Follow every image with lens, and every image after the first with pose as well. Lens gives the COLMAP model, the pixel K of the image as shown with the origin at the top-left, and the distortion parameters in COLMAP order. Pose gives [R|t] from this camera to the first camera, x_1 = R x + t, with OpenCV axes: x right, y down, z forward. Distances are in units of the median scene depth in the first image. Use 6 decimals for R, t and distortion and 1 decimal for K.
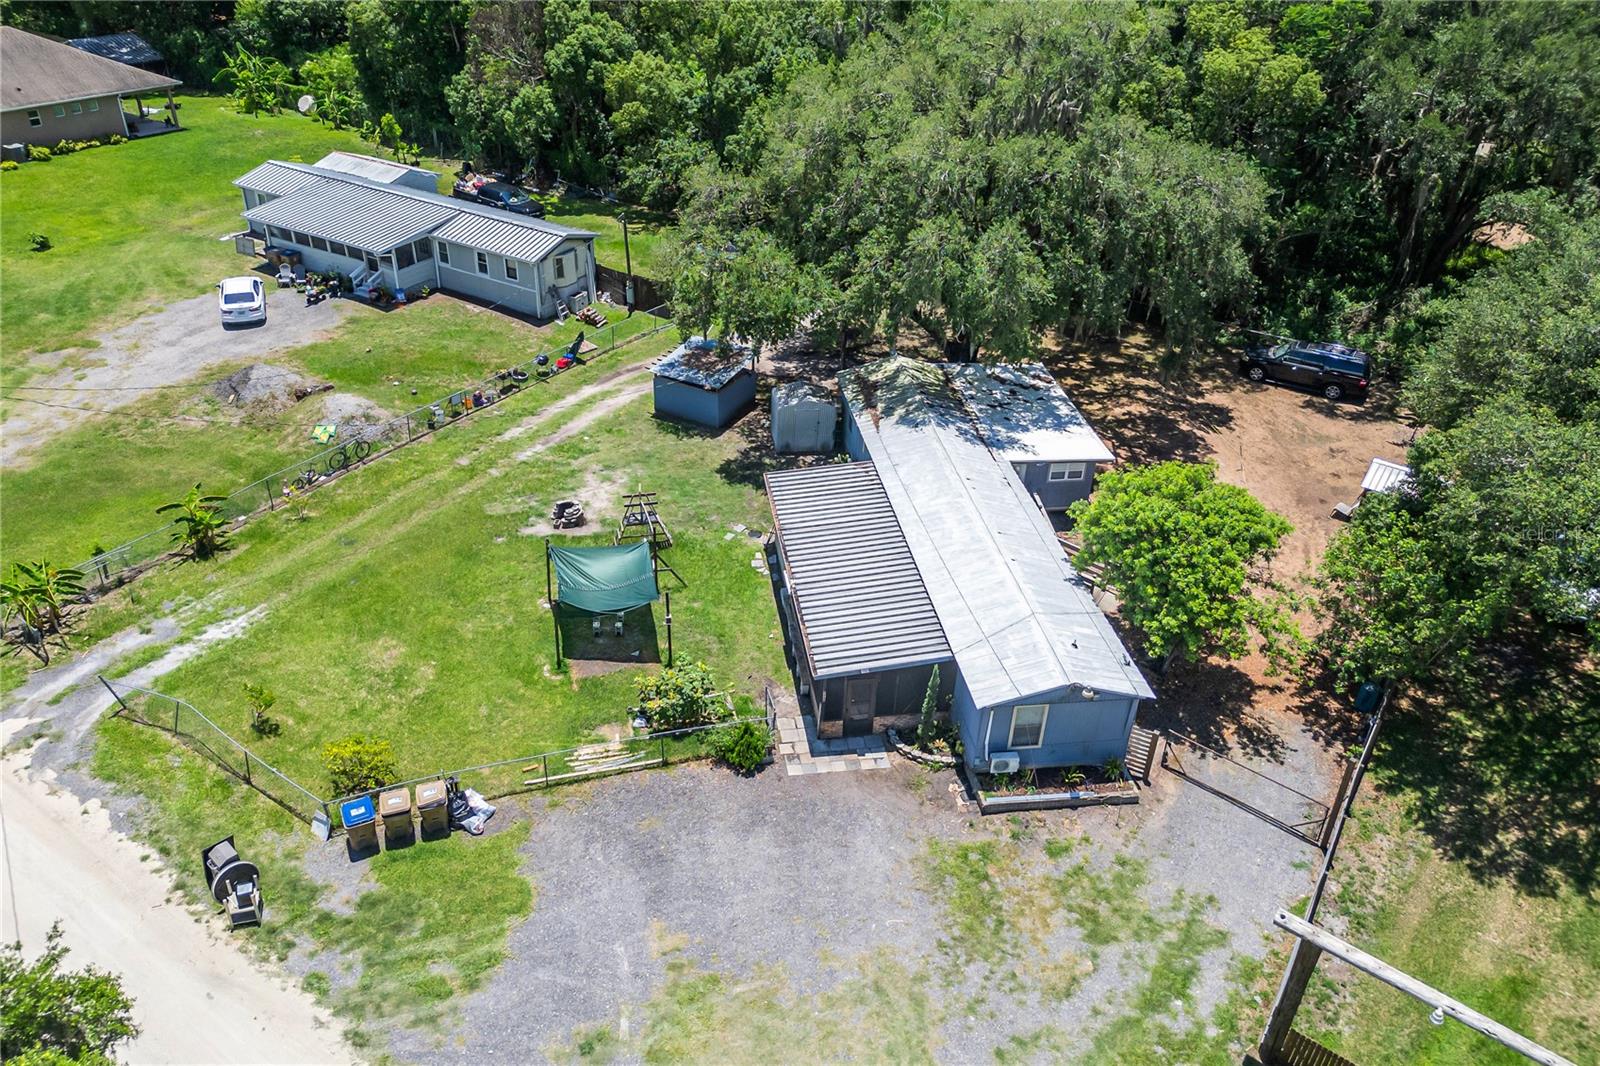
lens RADIAL K [[1152.8, 0, 801.8], [0, 1152.8, 549.8], [0, 0, 1]] dist [0.040639, -0.036231]
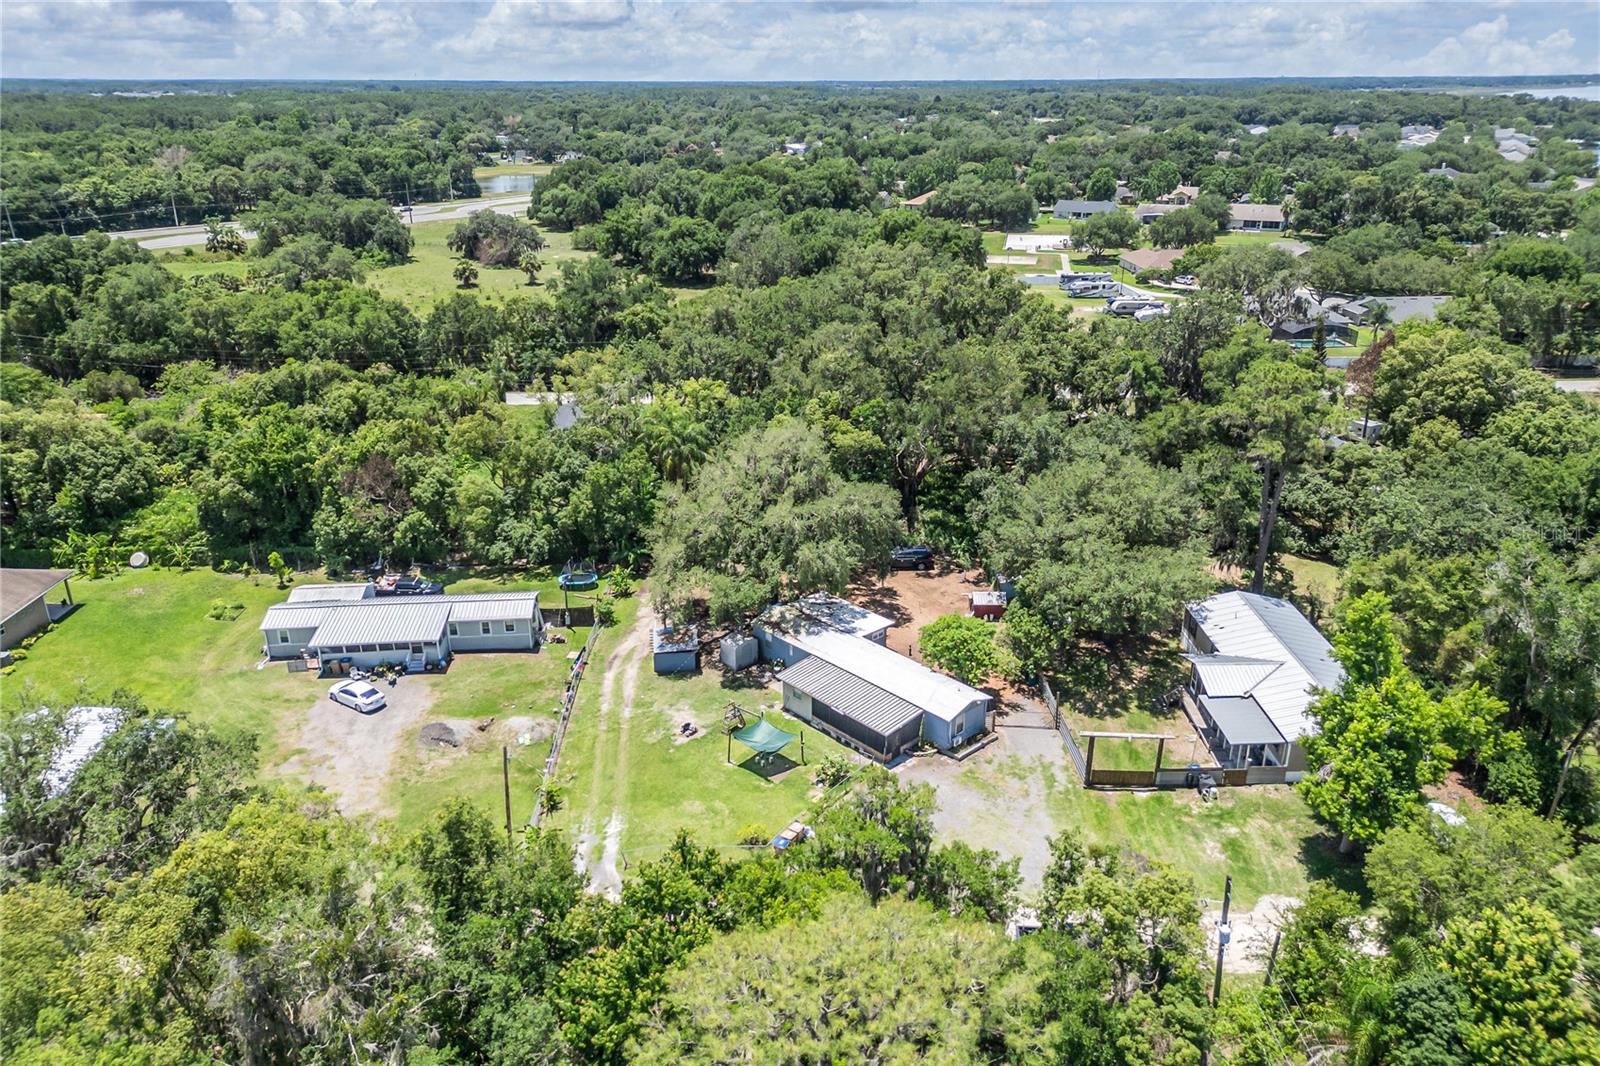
lens RADIAL K [[1152.8, 0, 795.5], [0, 1152.8, 526.5], [0, 0, 1]] dist [0.040639, -0.036231]
pose [[0.828484, -0.250736, 0.500746, -0.802710], [0.341260, 0.935009, -0.096432, -0.085790], [-0.444023, 0.250777, 0.860206, -0.734232]]
